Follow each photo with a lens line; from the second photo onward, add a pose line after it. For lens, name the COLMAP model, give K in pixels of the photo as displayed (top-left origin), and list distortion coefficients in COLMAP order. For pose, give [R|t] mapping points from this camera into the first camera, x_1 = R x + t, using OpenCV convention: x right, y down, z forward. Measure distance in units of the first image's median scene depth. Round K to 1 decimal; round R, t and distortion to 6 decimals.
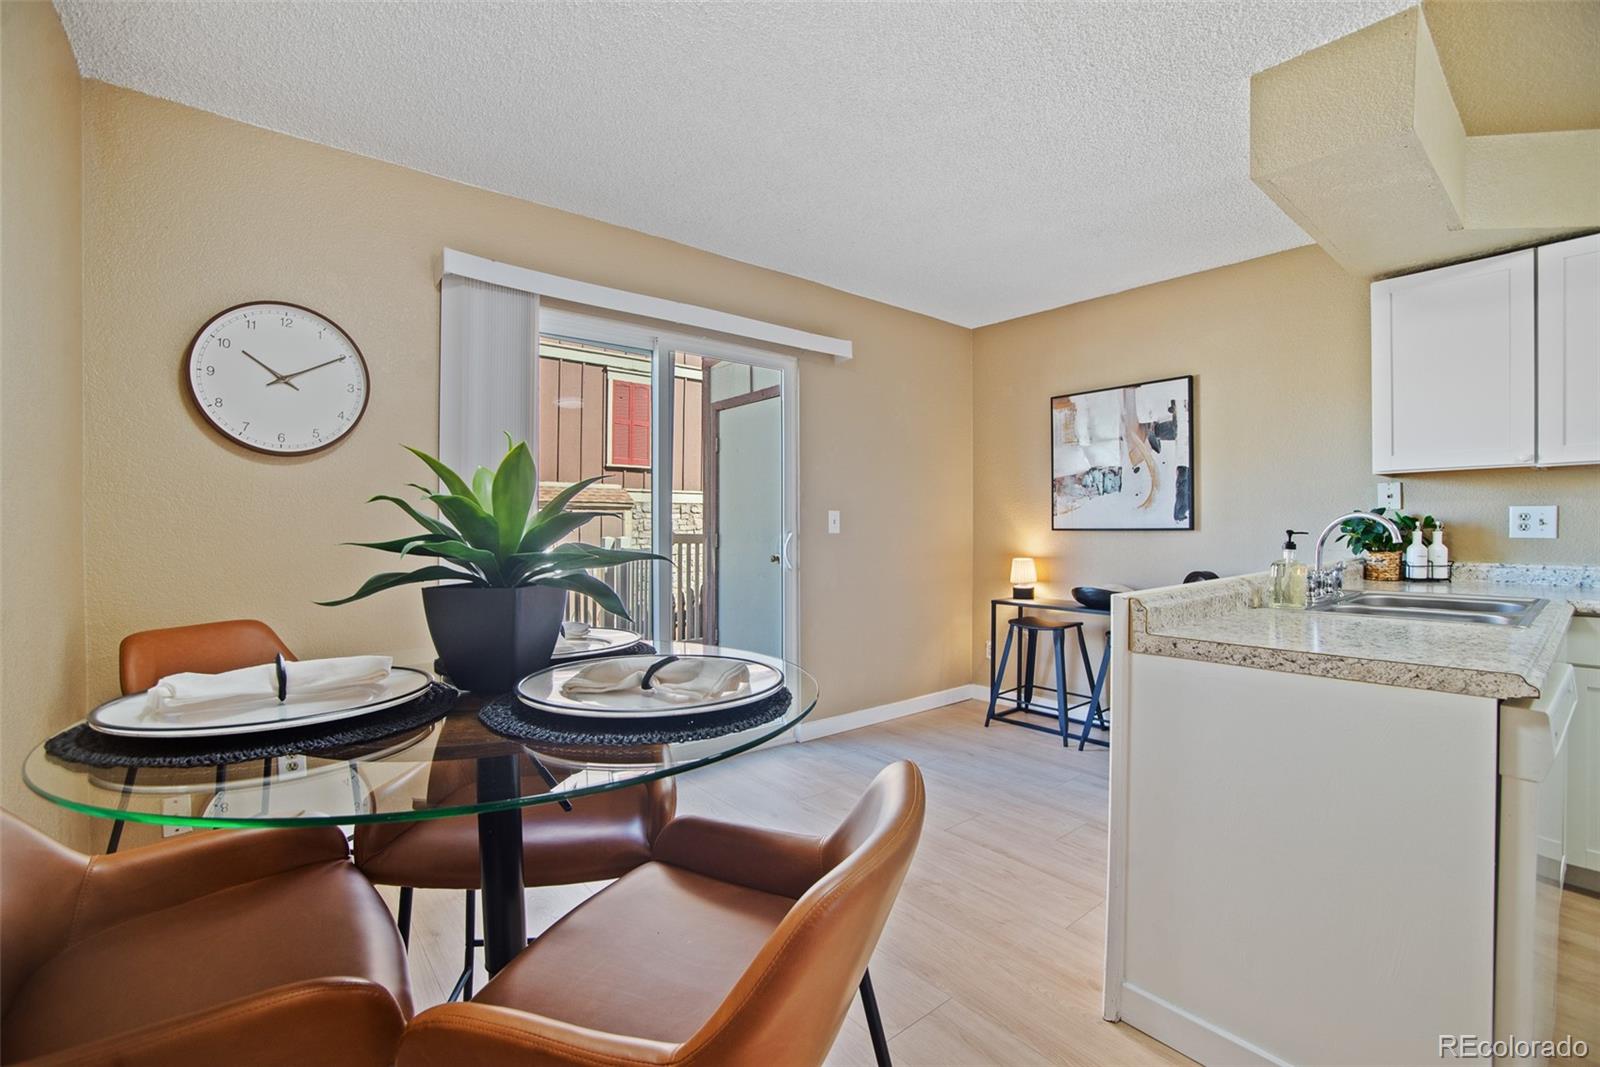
lens RADIAL K [[702.0, 0, 788.0], [0, 702.0, 530.1], [0, 0, 1]] dist [-0.065407, 0.022748]
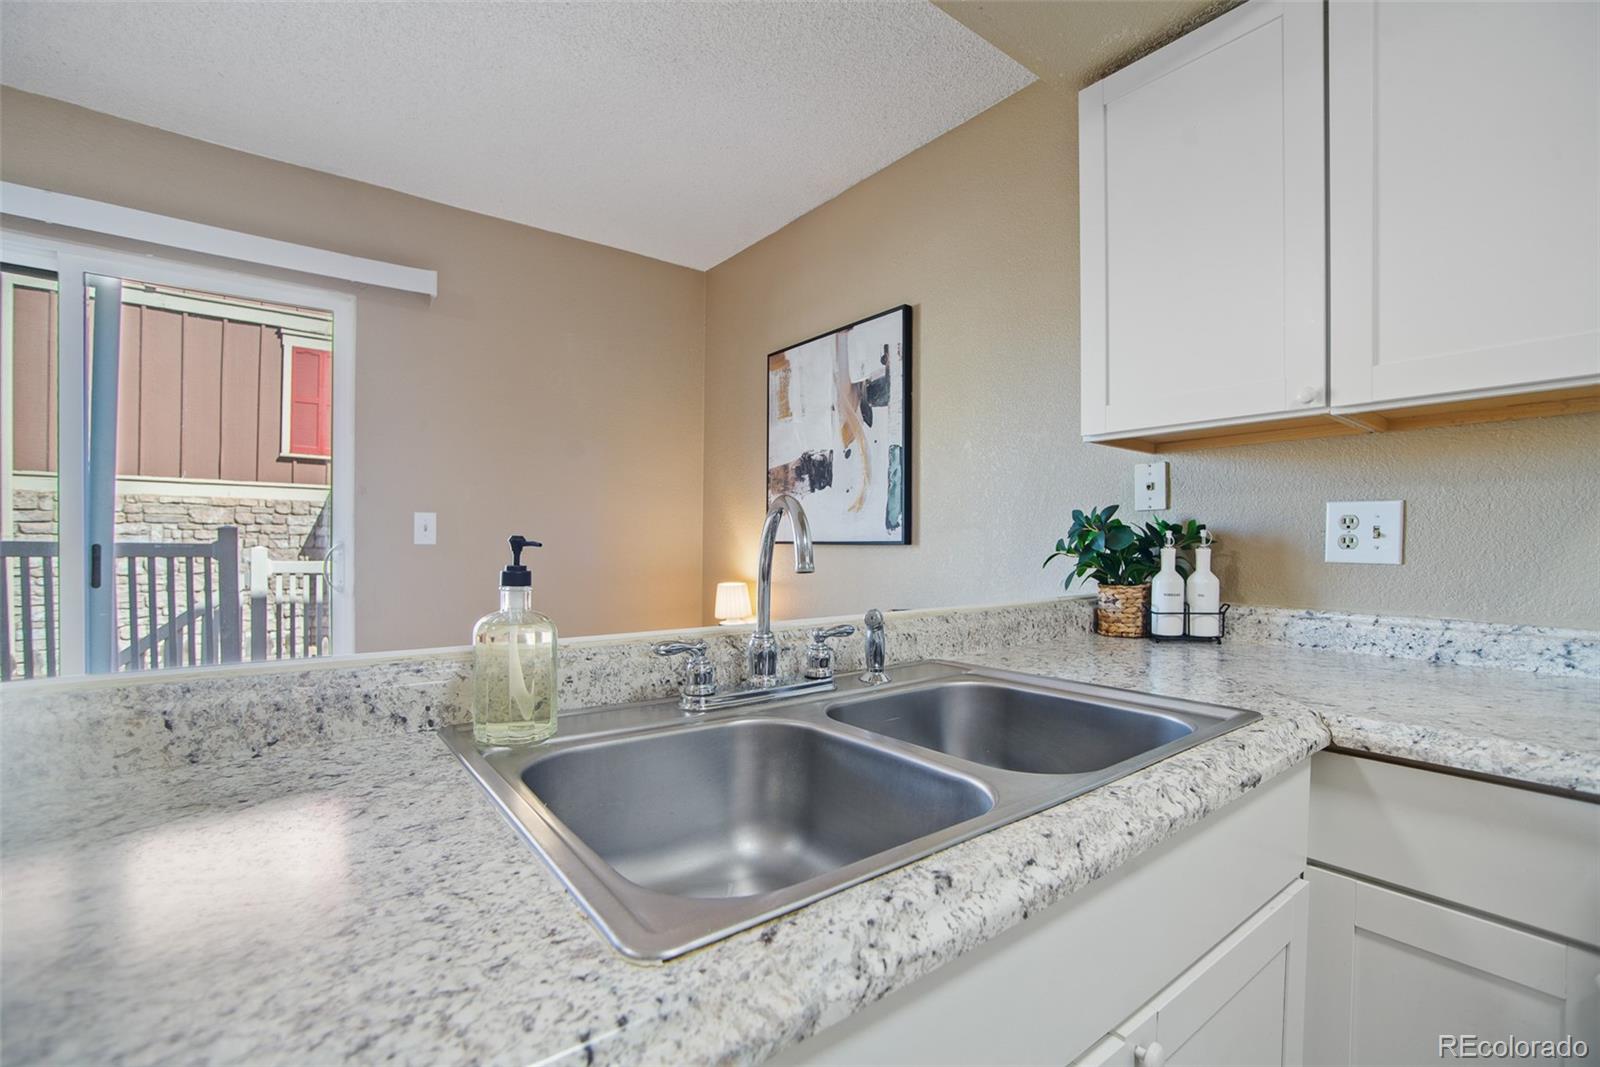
lens RADIAL K [[702.0, 0, 793.6], [0, 702.0, 554.5], [0, 0, 1]] dist [-0.065407, 0.022748]
pose [[0.999440, 0.011535, -0.031425, 0.615607], [-0.011130, 0.999853, 0.013035, 0.002523], [0.031571, -0.012678, 0.999421, 0.414524]]
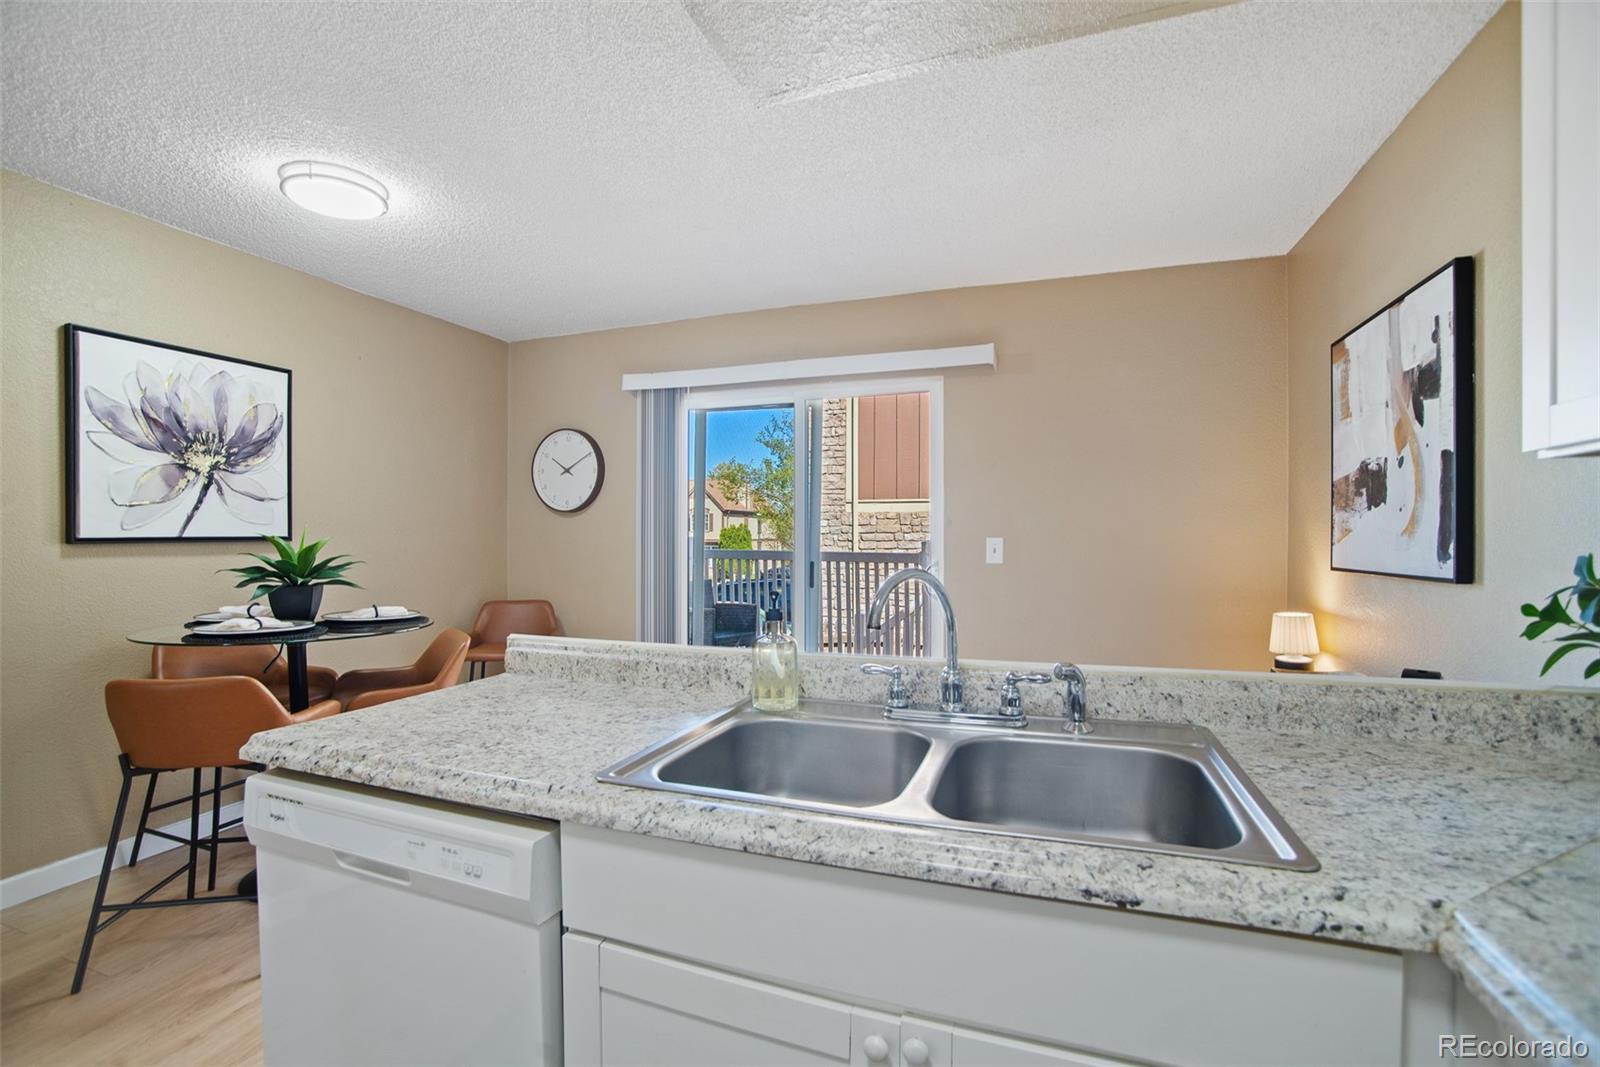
lens RADIAL K [[702.0, 0, 798.6], [0, 702.0, 545.8], [0, 0, 1]] dist [-0.065407, 0.022748]
pose [[0.516455, 0.013449, -0.856209, 0.917187], [-0.004400, 0.999905, 0.013053, -0.037122], [0.856303, -0.002974, 0.516465, 0.451136]]
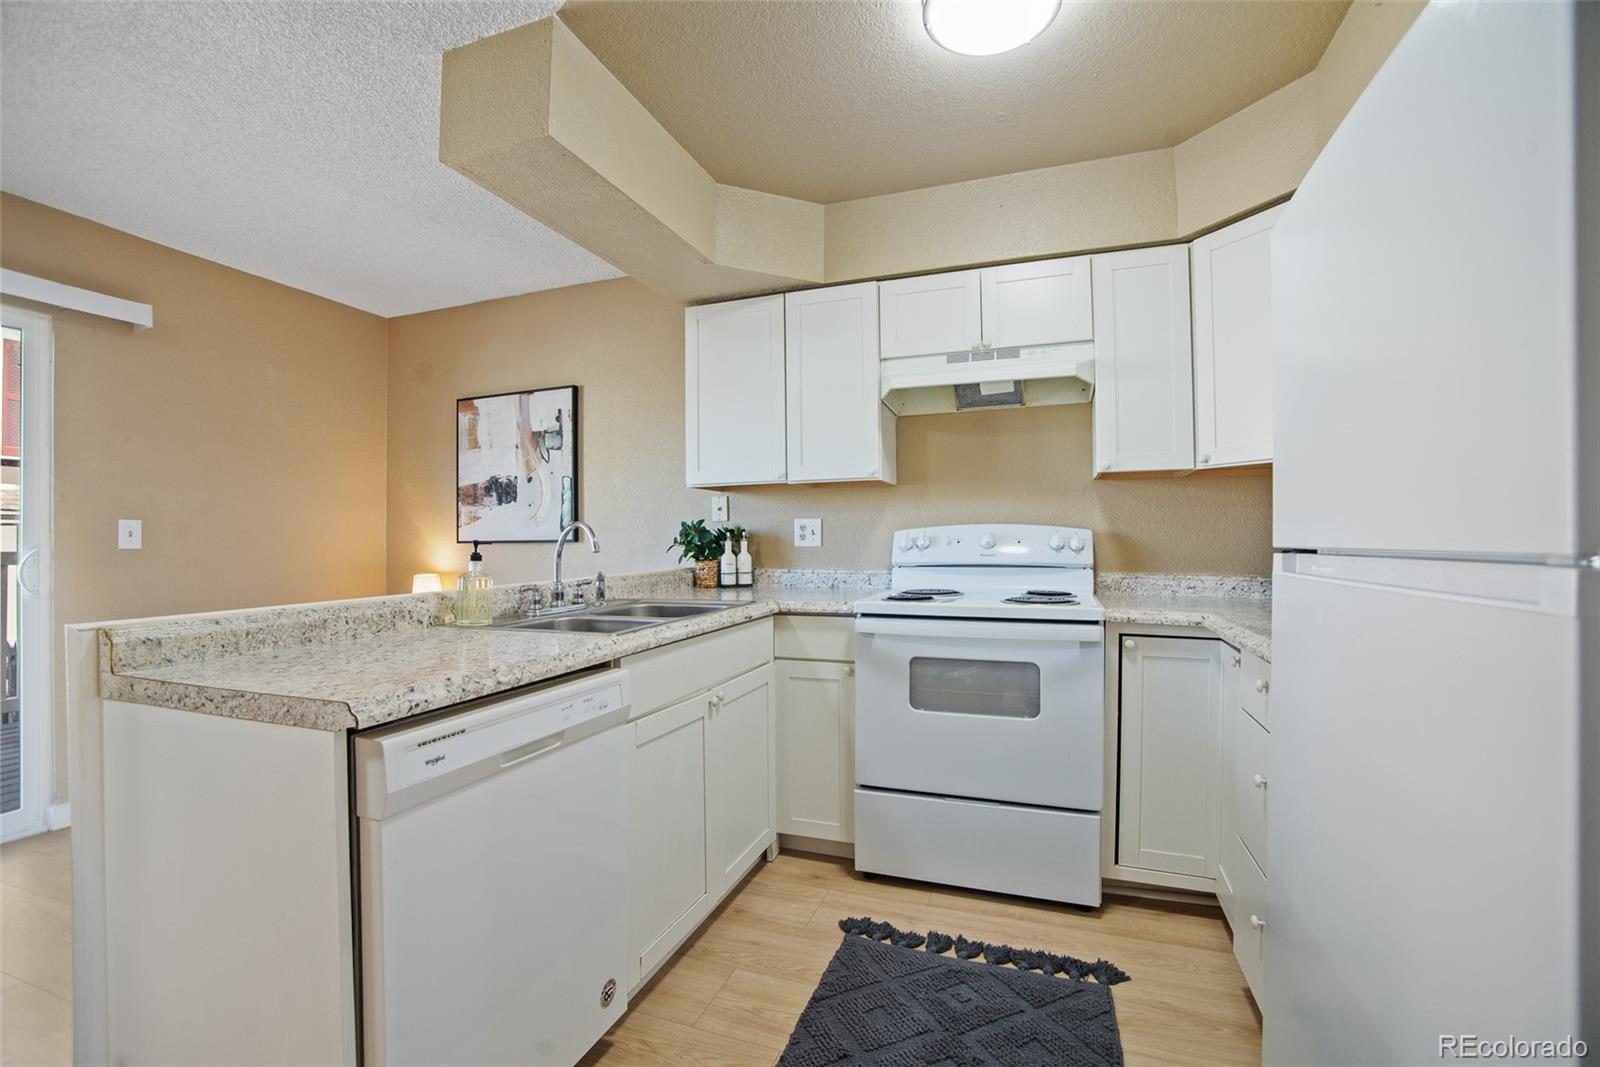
lens RADIAL K [[702.0, 0, 792.9], [0, 702.0, 531.5], [0, 0, 1]] dist [-0.065407, 0.022748]
pose [[0.861178, 0.001301, 0.508302, 0.425858], [0.008119, 0.999834, -0.016315, 0.004698], [-0.508239, 0.018177, 0.861024, -0.021445]]
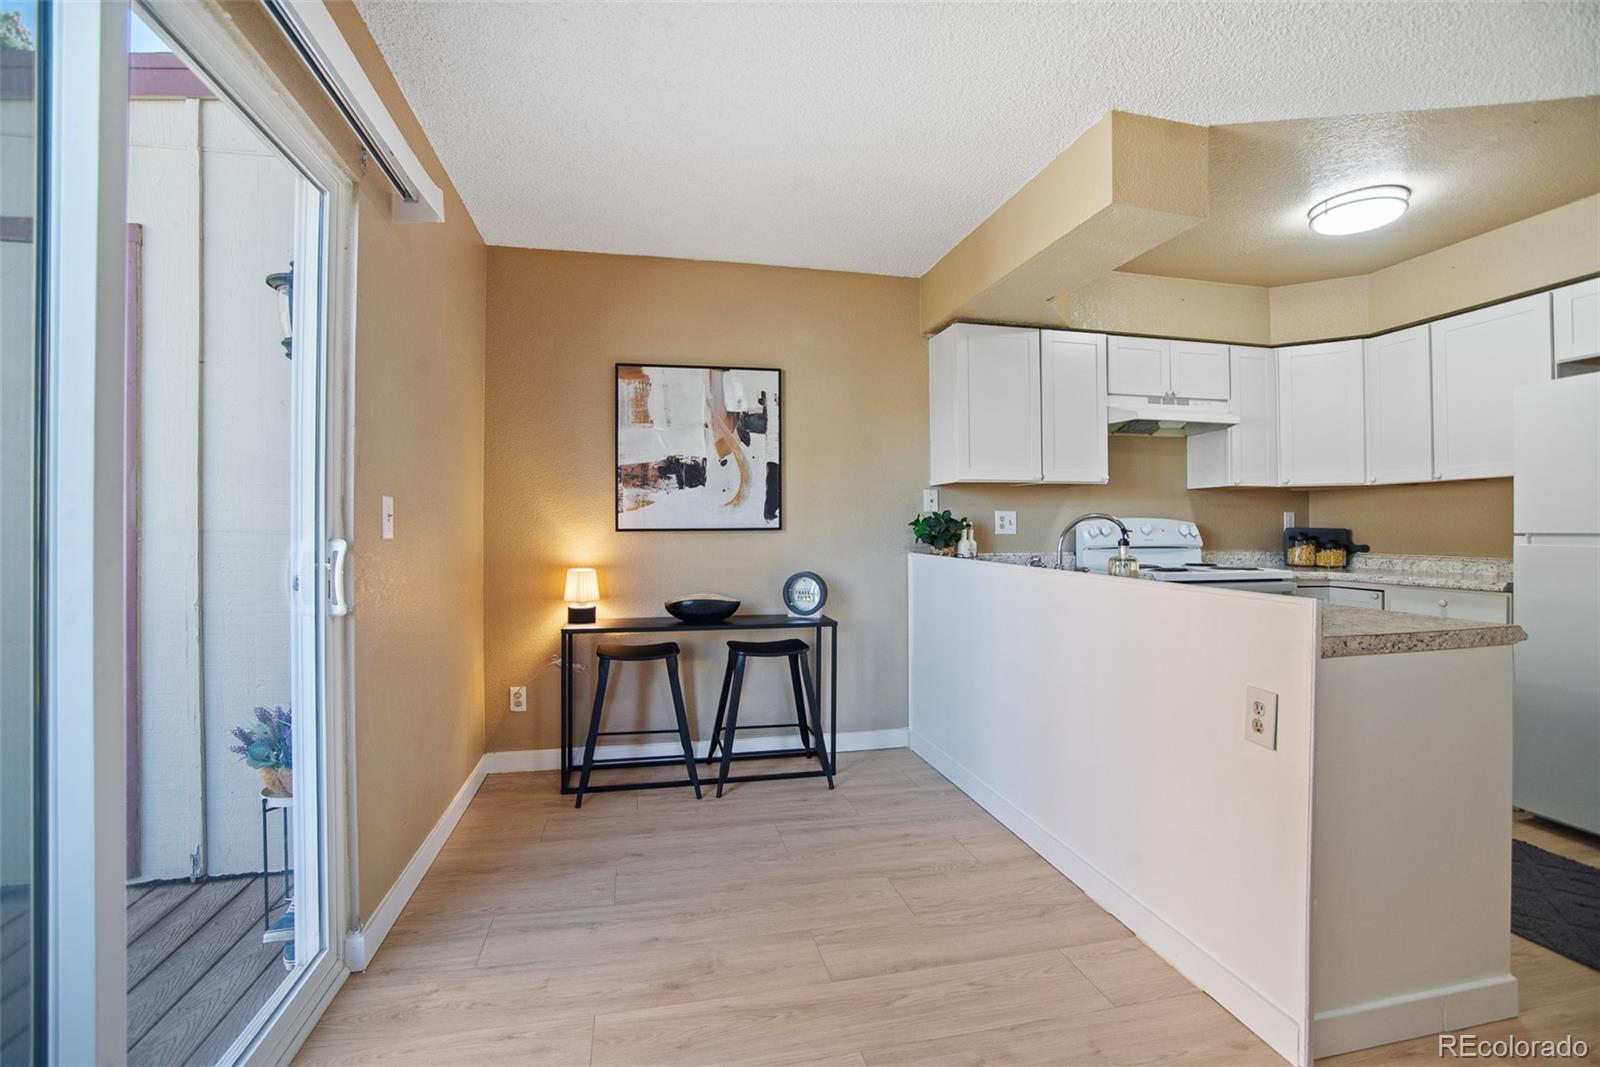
lens RADIAL K [[702.0, 0, 790.7], [0, 702.0, 523.0], [0, 0, 1]] dist [-0.065407, 0.022748]
pose [[0.447267, 0.006296, 0.894378, -0.347064], [0.005433, 0.999938, -0.009756, -0.000009], [-0.894384, 0.009222, 0.447205, 0.669814]]
